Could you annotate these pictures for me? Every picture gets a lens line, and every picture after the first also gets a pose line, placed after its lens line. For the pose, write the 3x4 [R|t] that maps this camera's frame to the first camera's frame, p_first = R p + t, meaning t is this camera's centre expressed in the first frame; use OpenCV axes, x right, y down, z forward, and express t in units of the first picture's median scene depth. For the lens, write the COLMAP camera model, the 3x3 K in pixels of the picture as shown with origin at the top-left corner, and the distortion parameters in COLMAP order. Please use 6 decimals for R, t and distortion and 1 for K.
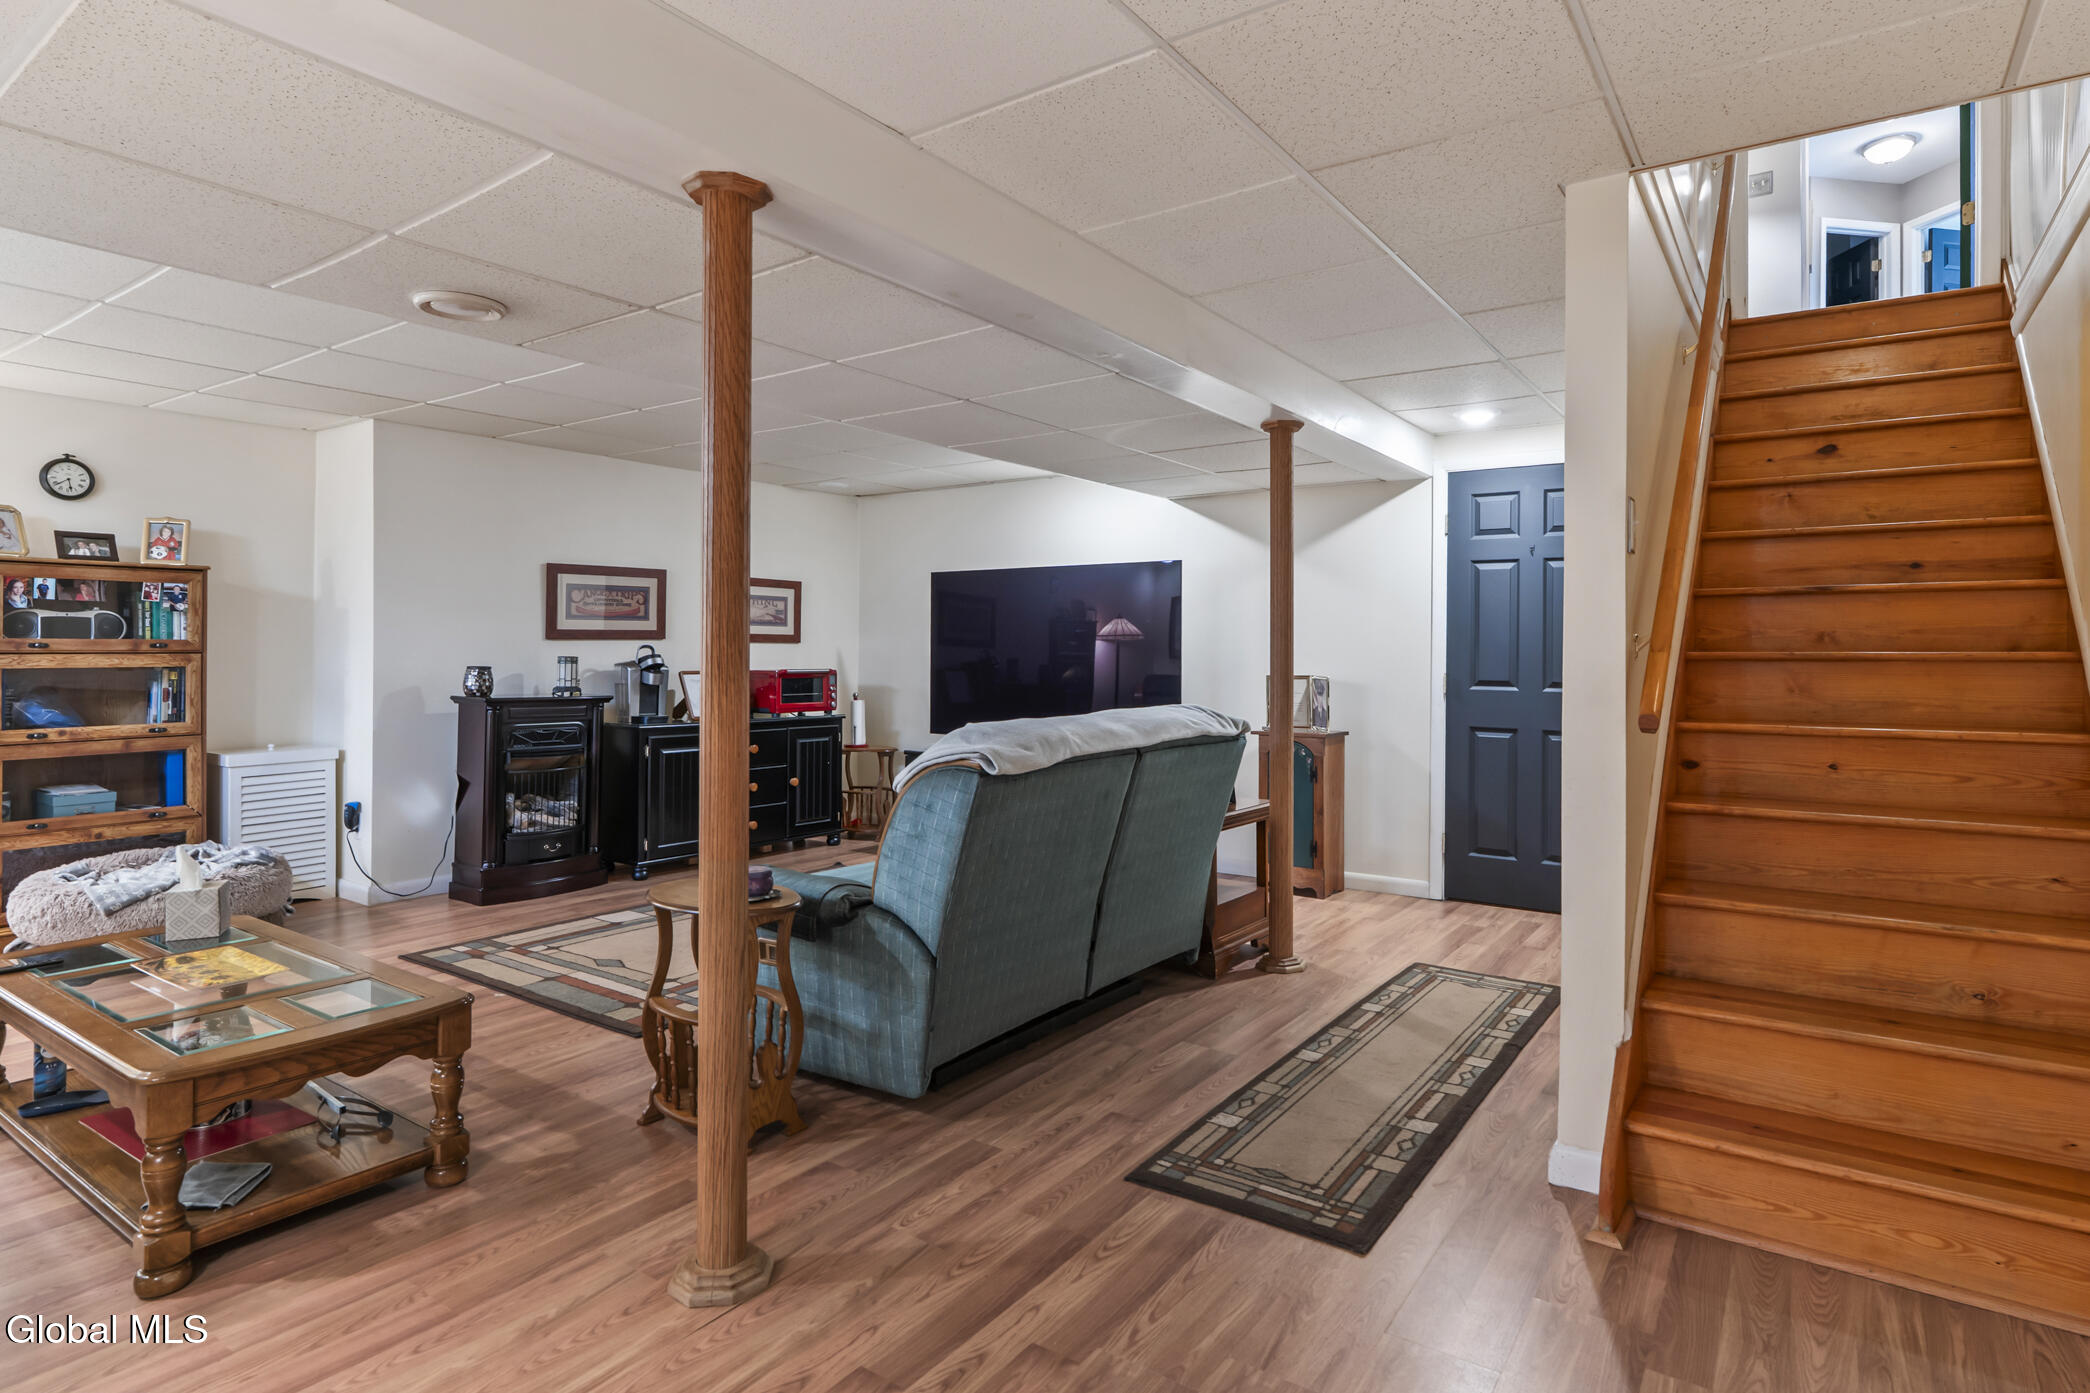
lens RADIAL K [[1112.7, 0, 1045.0], [0, 1112.7, 696.5], [0, 0, 1]] dist [0.000514, 0.000011]
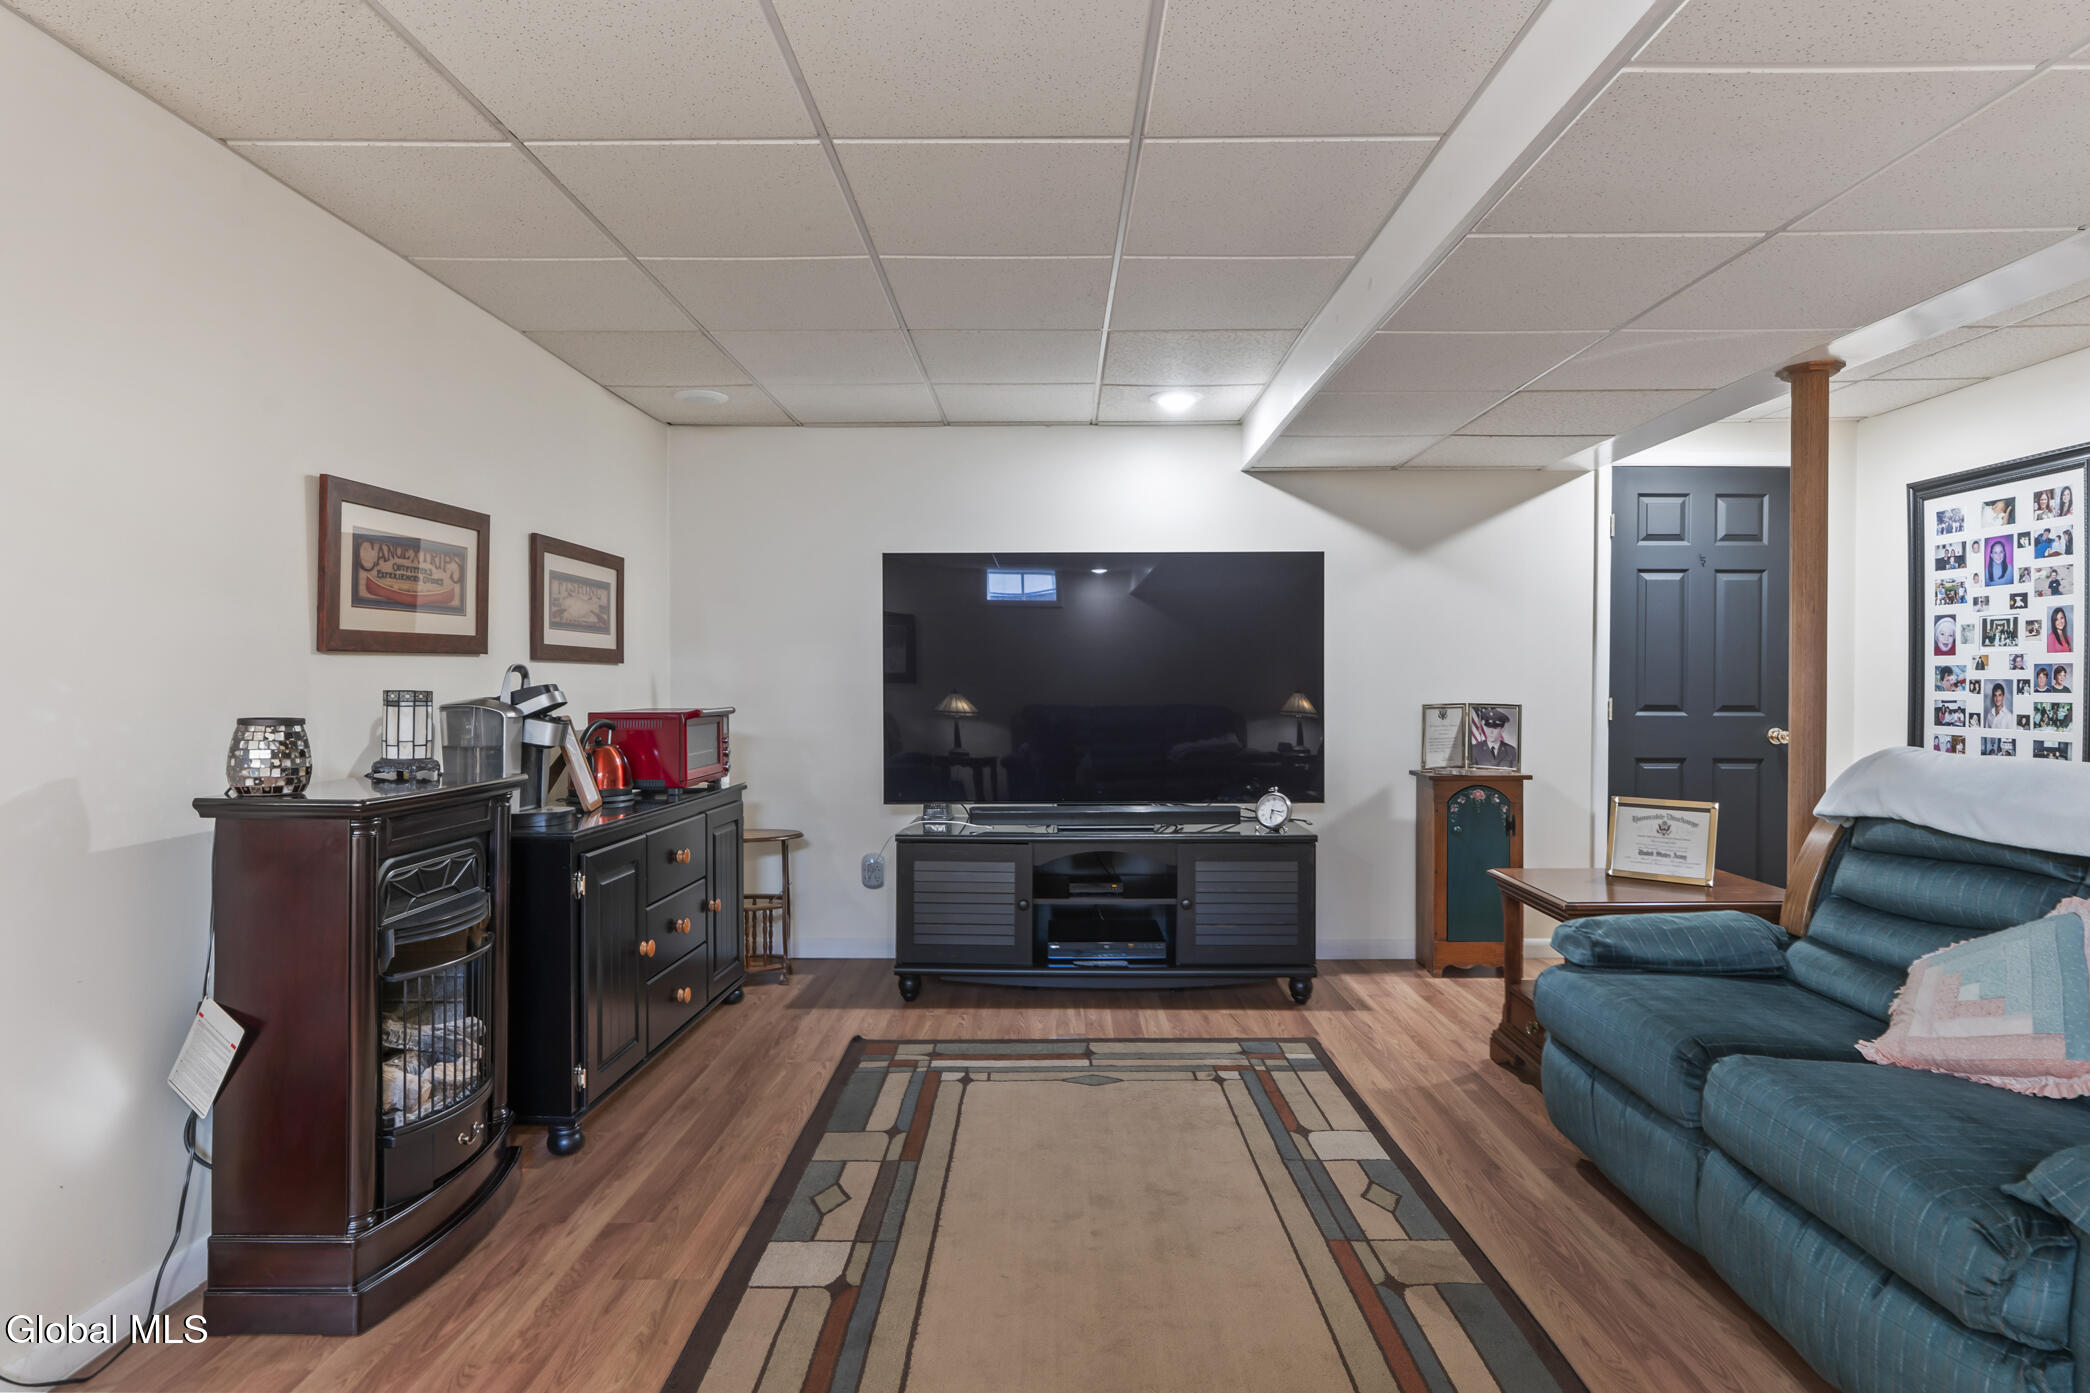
lens RADIAL K [[1155.2, 0, 1045.0], [0, 1155.2, 696.5], [0, 0, 1]] dist [-0.000272, 0.000006]
pose [[0.819211, -0.015133, 0.573292, -0.468277], [0.029242, 0.999454, -0.015404, -0.018786], [-0.572746, 0.029383, 0.819206, 0.467874]]
